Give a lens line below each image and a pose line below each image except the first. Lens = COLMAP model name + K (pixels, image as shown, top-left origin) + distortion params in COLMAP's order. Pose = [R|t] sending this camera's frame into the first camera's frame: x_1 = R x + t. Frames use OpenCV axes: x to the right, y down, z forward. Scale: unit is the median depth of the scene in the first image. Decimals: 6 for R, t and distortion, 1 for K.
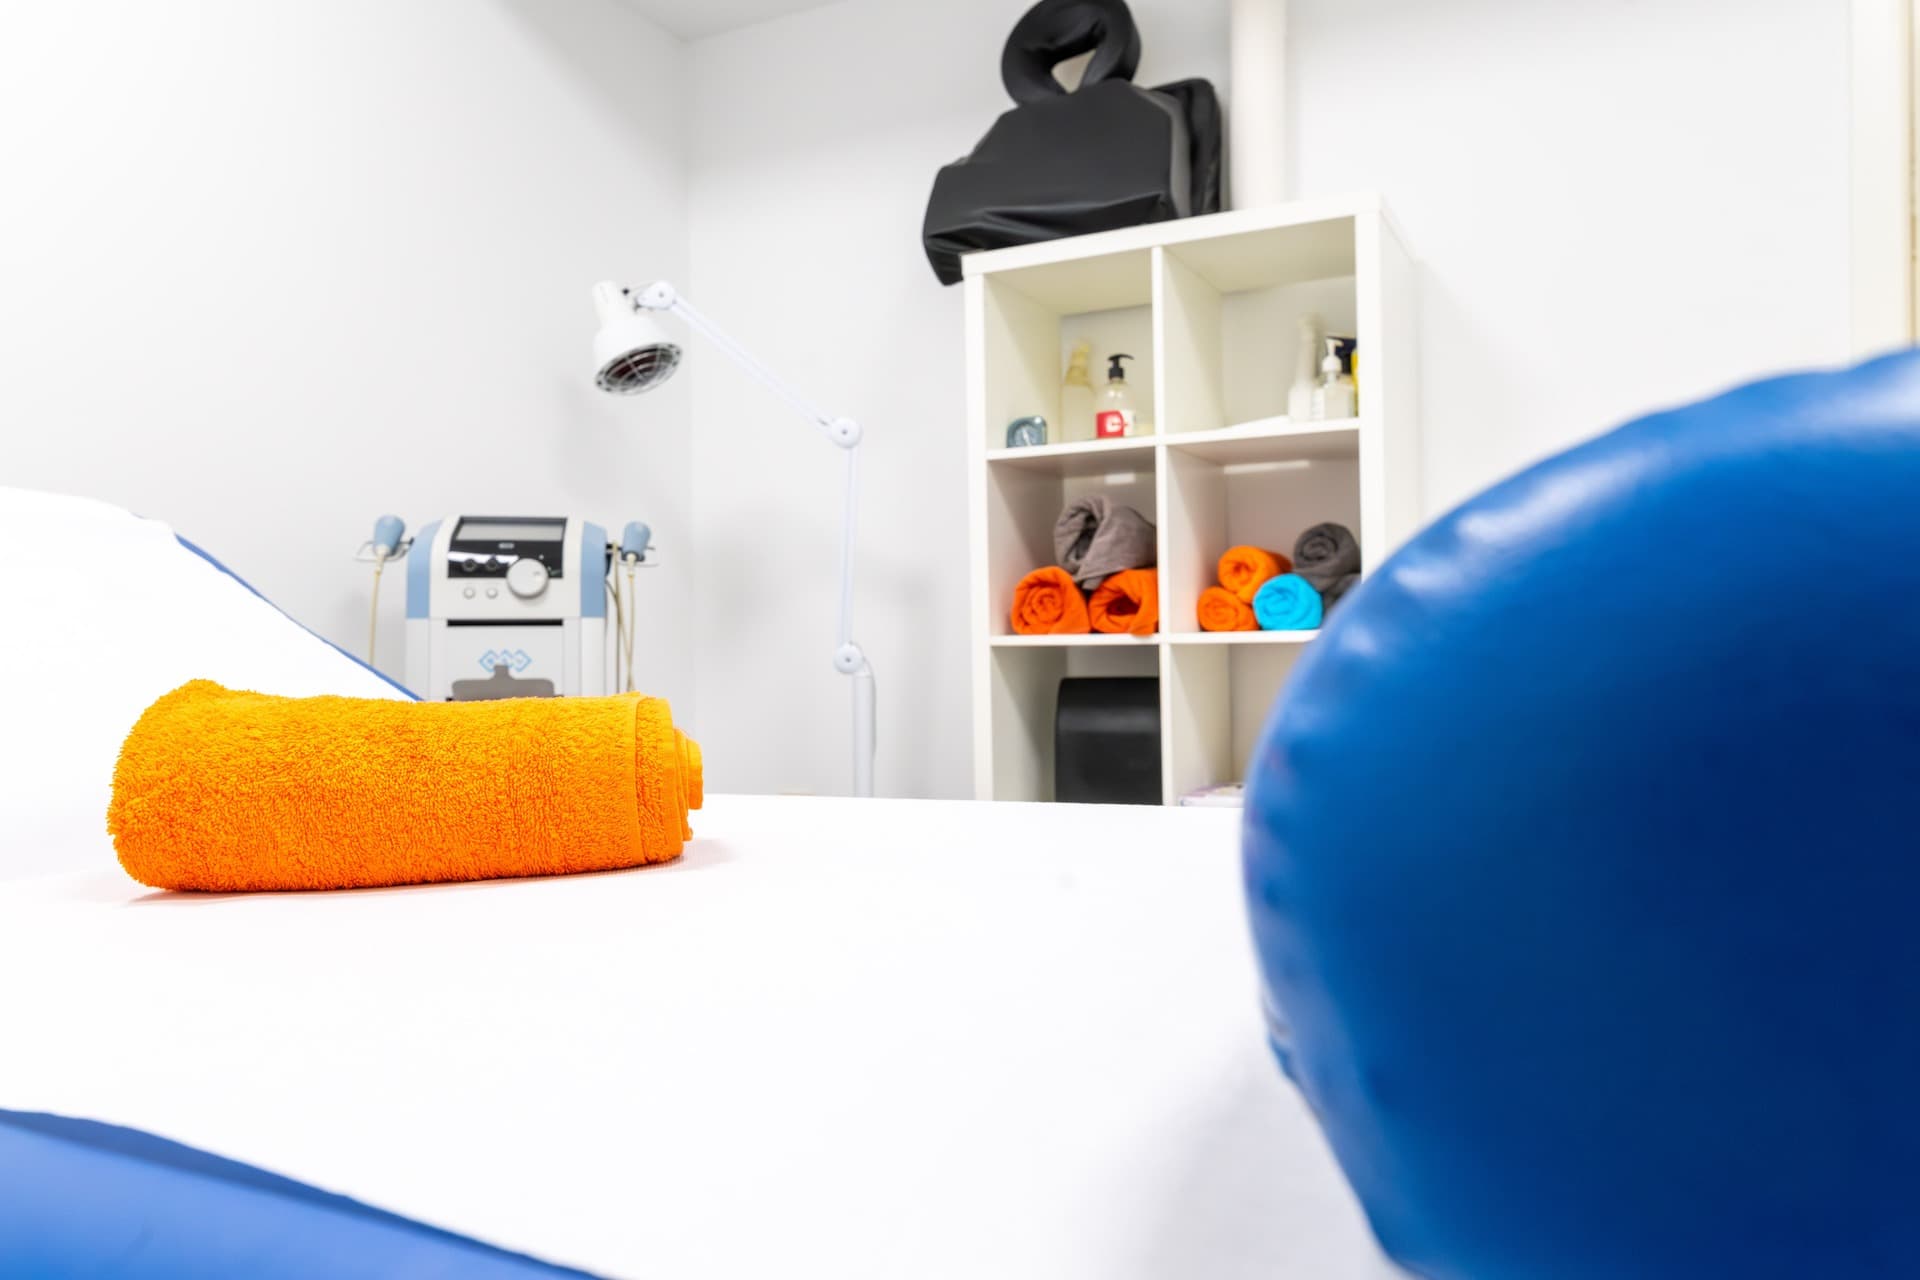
lens RADIAL K [[1267.6, 0, 954.9], [0, 1267.6, 639.6], [0, 0, 1]] dist [0.015688, -0.002598]
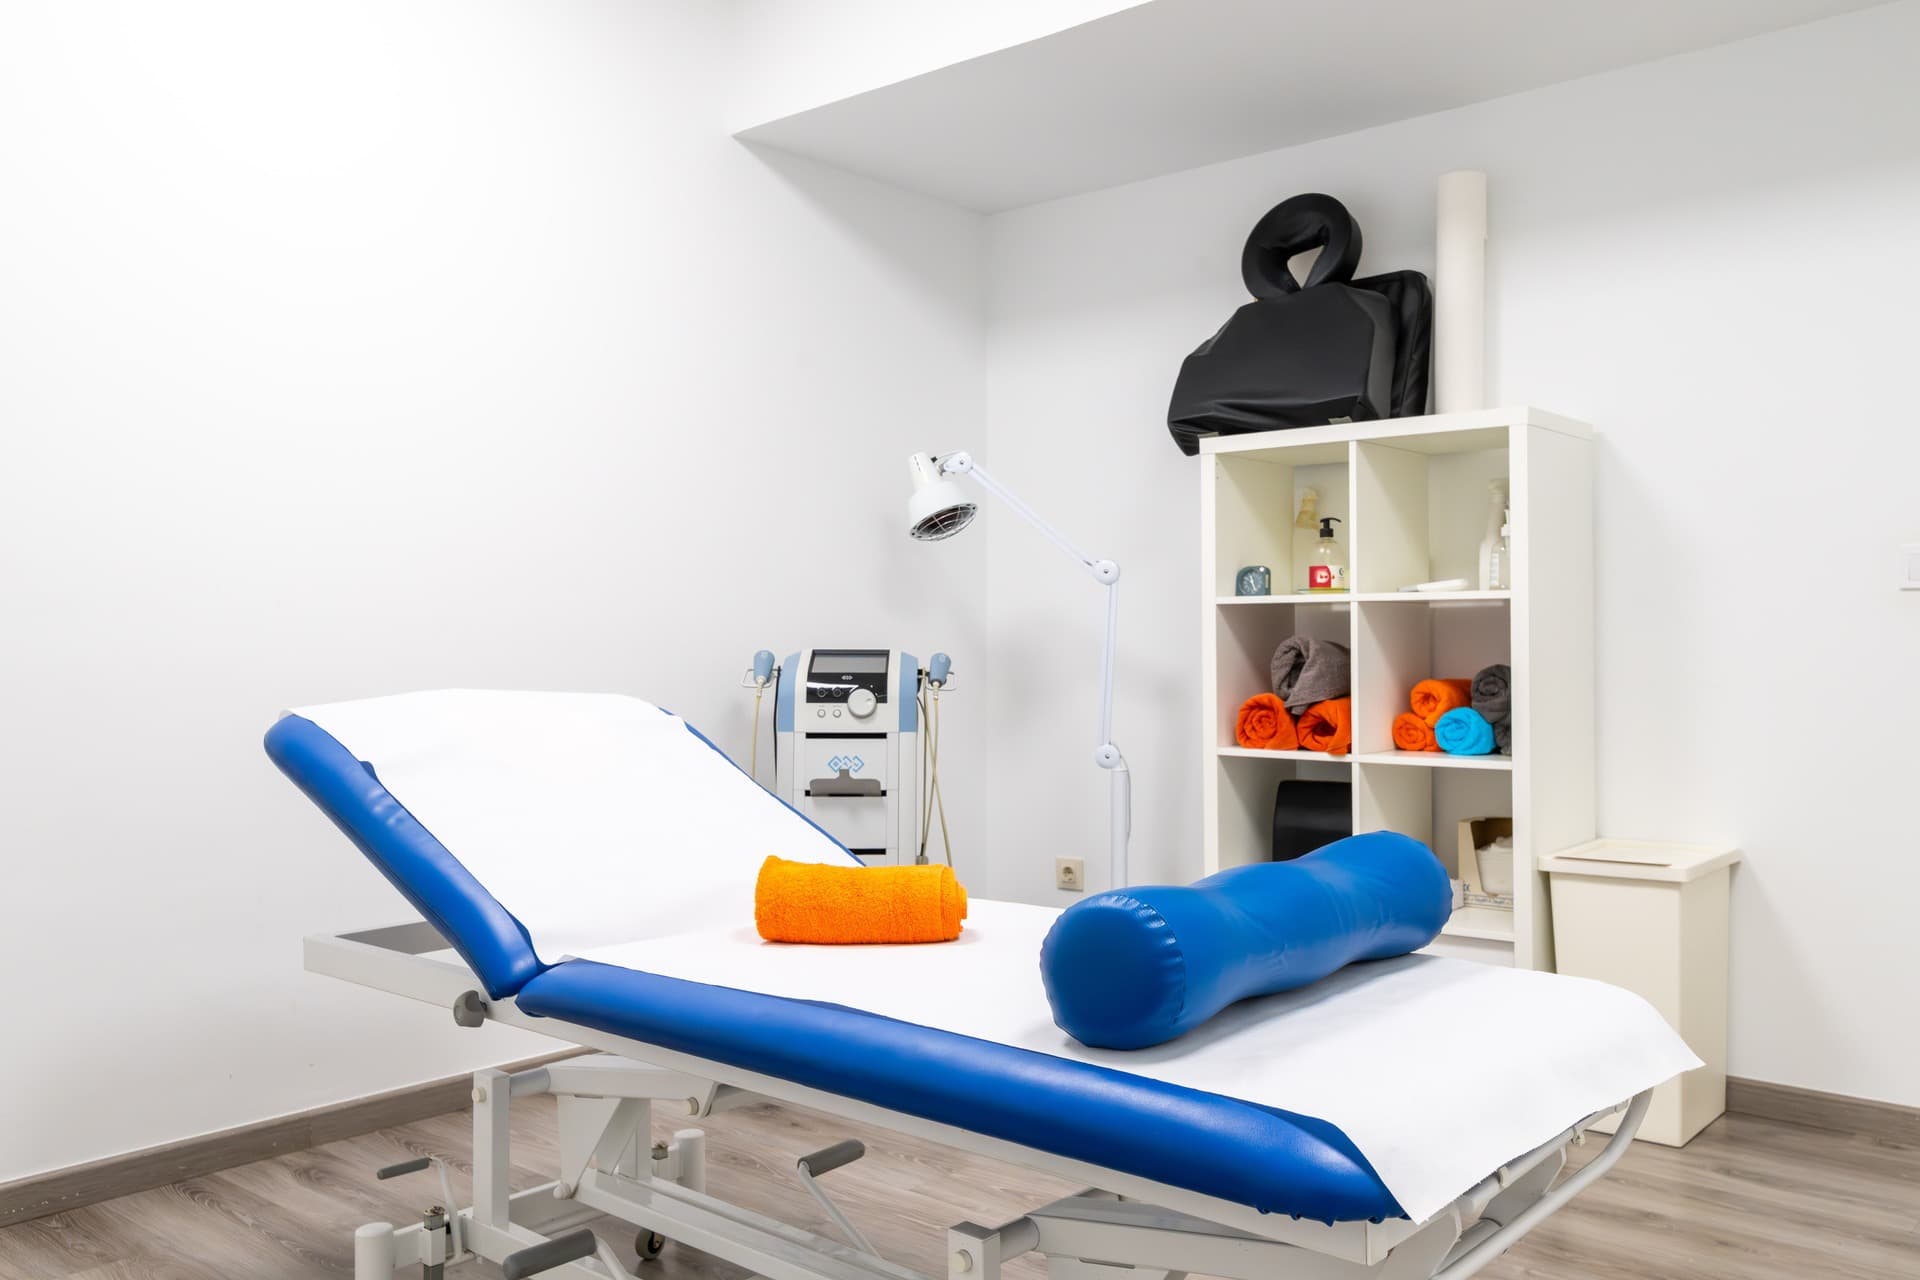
lens RADIAL K [[1551.4, 0, 959.0], [0, 1551.4, 643.0], [0, 0, 1]] dist [0.016777, 0.003852]
pose [[0.973278, 0.014246, -0.229190, 0.129627], [-0.011779, 0.999857, 0.012128, -0.121435], [0.229330, -0.009105, 0.973306, -0.533502]]
